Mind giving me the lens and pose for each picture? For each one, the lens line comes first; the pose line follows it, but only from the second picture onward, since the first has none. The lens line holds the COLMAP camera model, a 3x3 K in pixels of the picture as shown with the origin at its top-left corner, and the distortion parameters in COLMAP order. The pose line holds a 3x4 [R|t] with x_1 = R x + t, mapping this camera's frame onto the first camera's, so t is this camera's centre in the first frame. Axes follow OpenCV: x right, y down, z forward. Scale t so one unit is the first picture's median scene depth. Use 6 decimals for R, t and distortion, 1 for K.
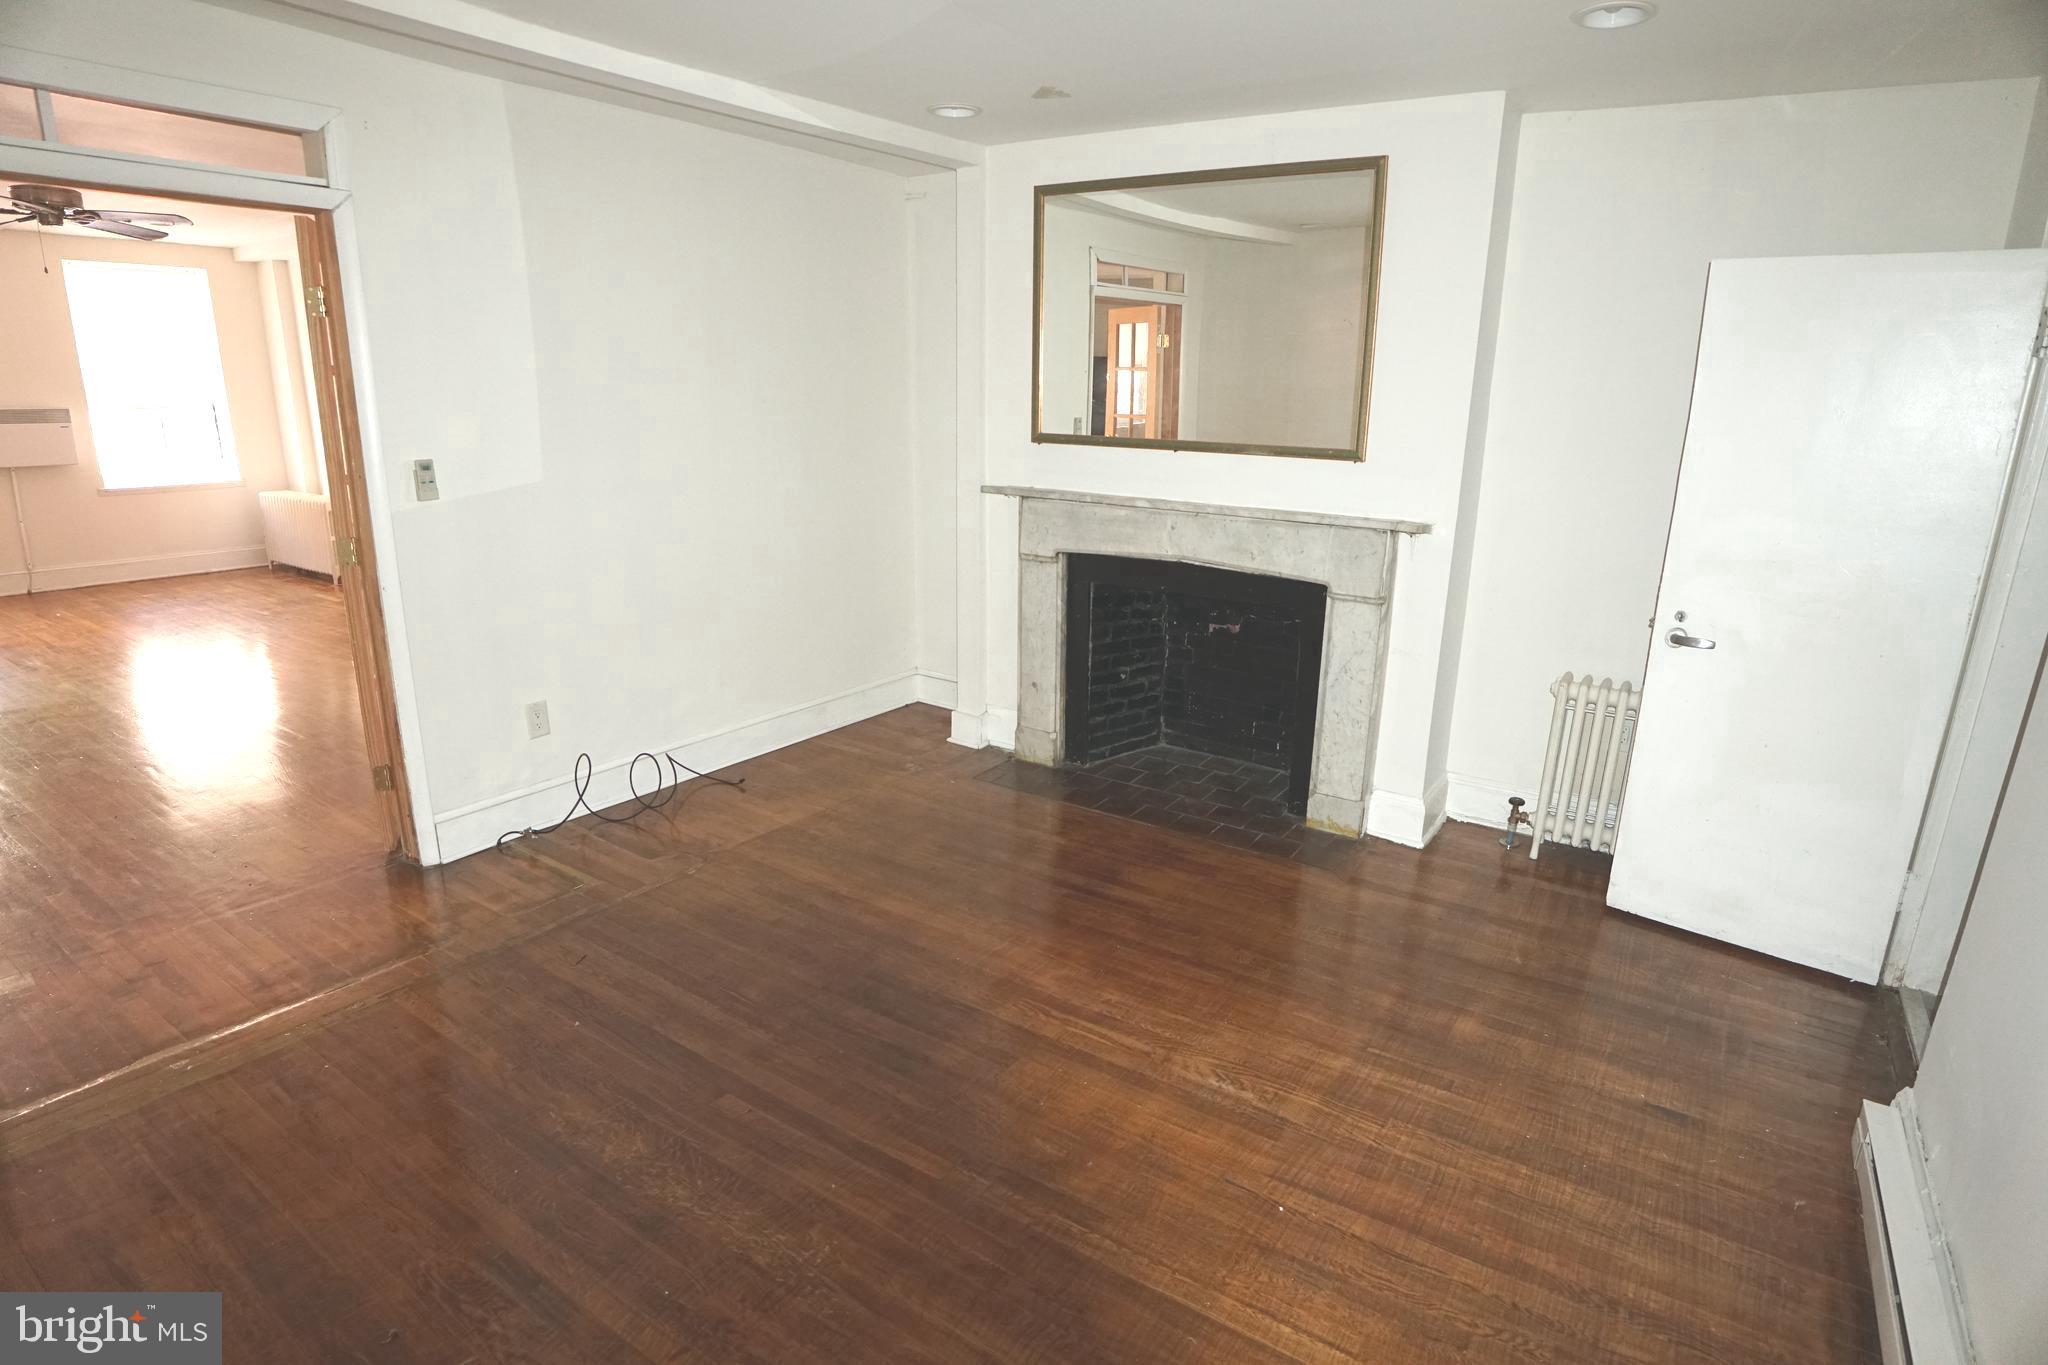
lens RADIAL K [[1052.1, 0, 1014.3], [0, 1052.1, 675.0], [0, 0, 1]] dist [-0.069473, 0.014832]
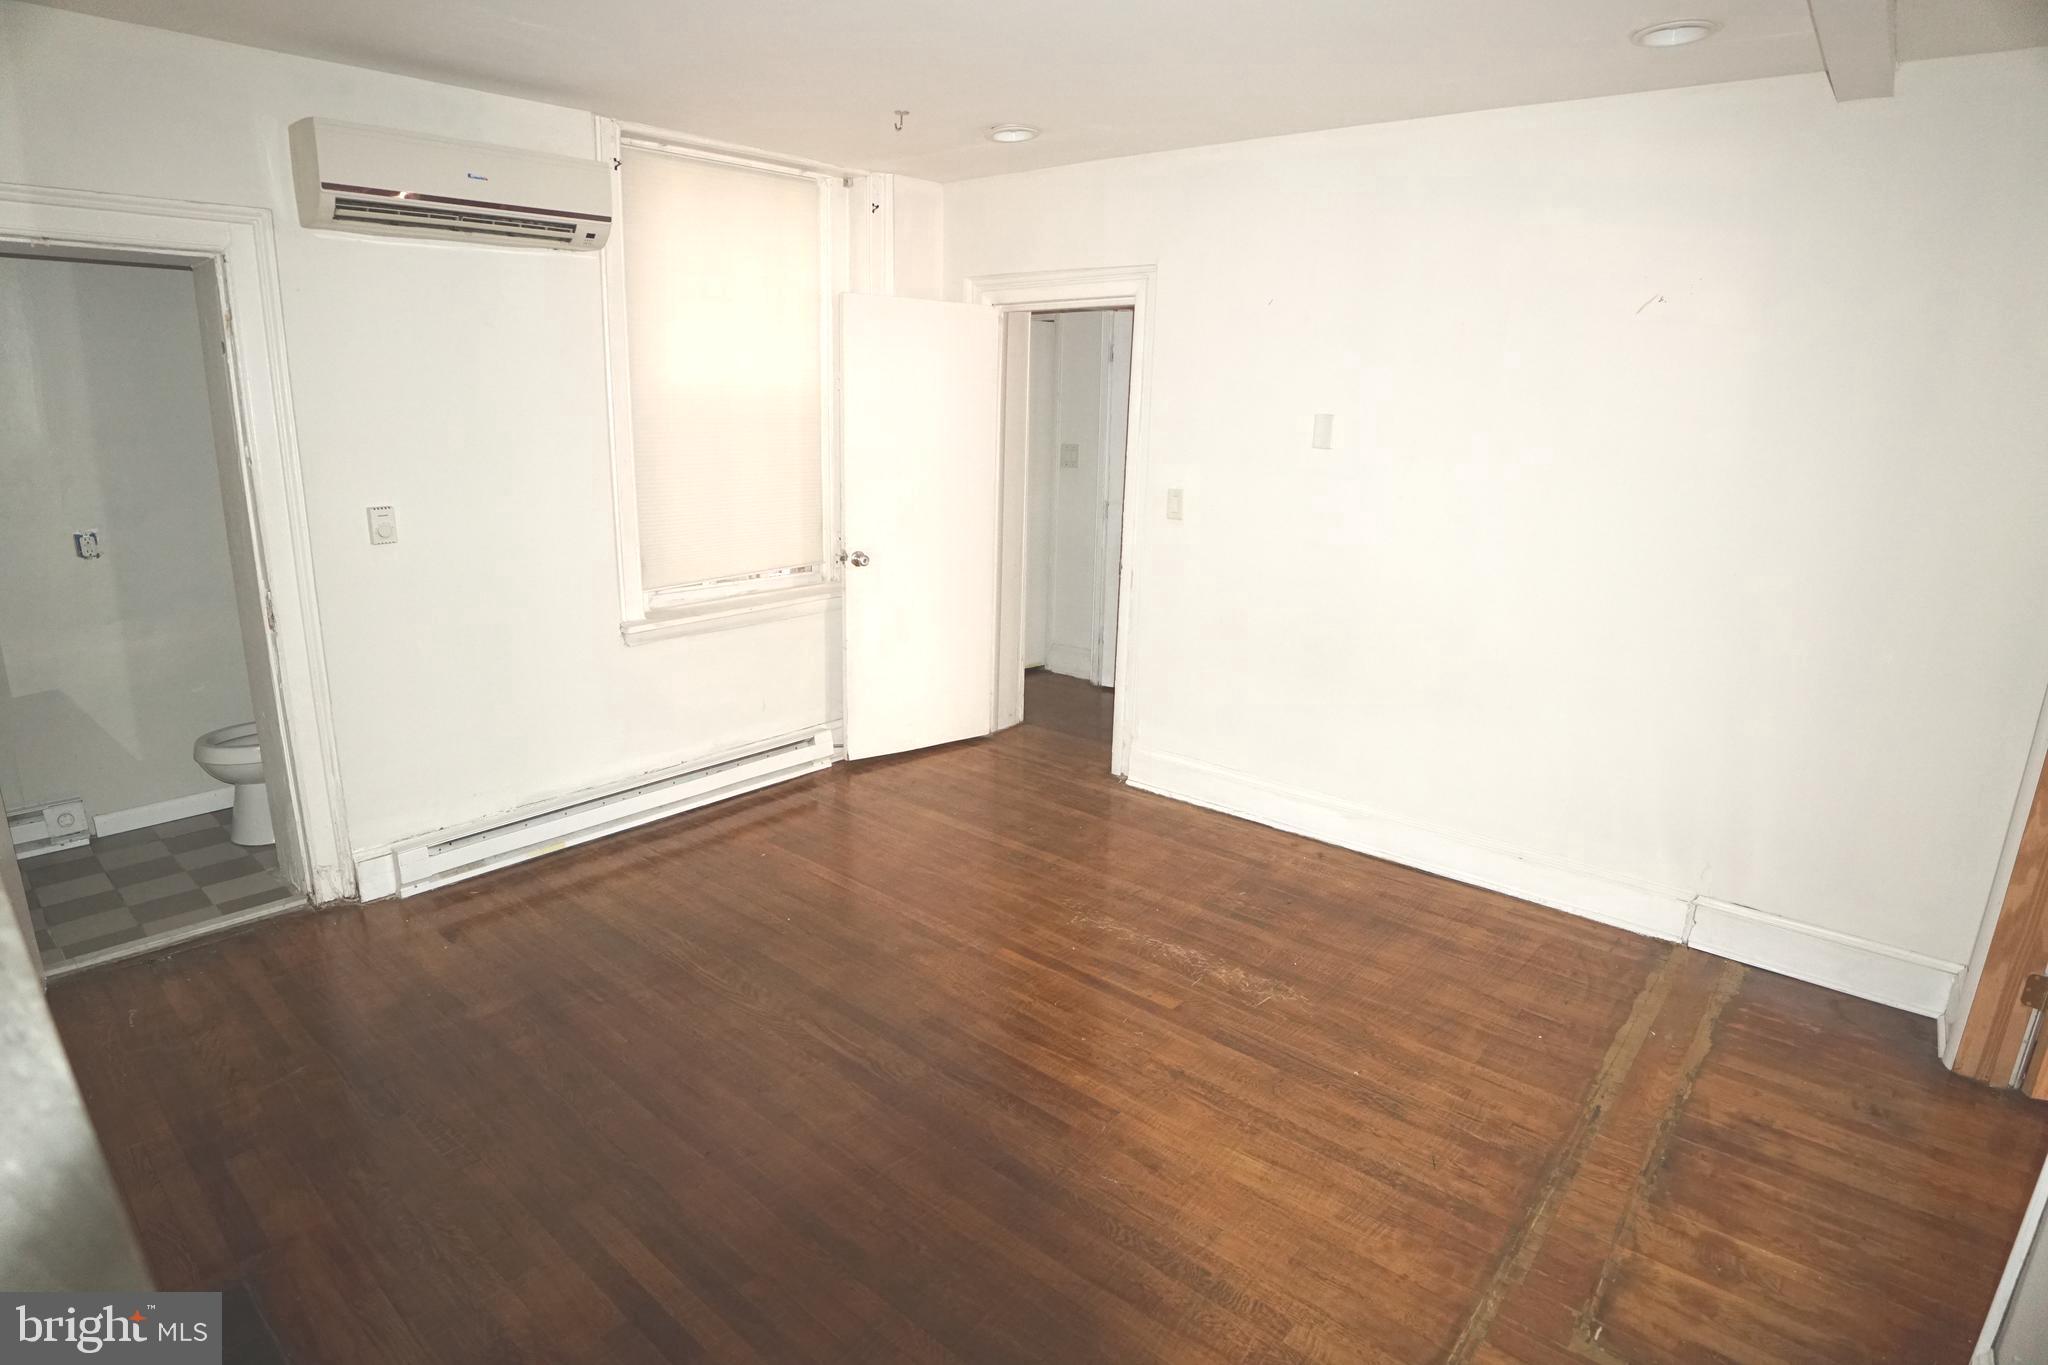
lens RADIAL K [[1052.1, 0, 1014.3], [0, 1052.1, 675.0], [0, 0, 1]] dist [-0.069473, 0.014832]
pose [[-0.992838, -0.064457, 0.100583, -0.189252], [-0.005087, 0.864000, 0.503467, -0.522683], [-0.119356, 0.499349, -0.858140, 1.833732]]
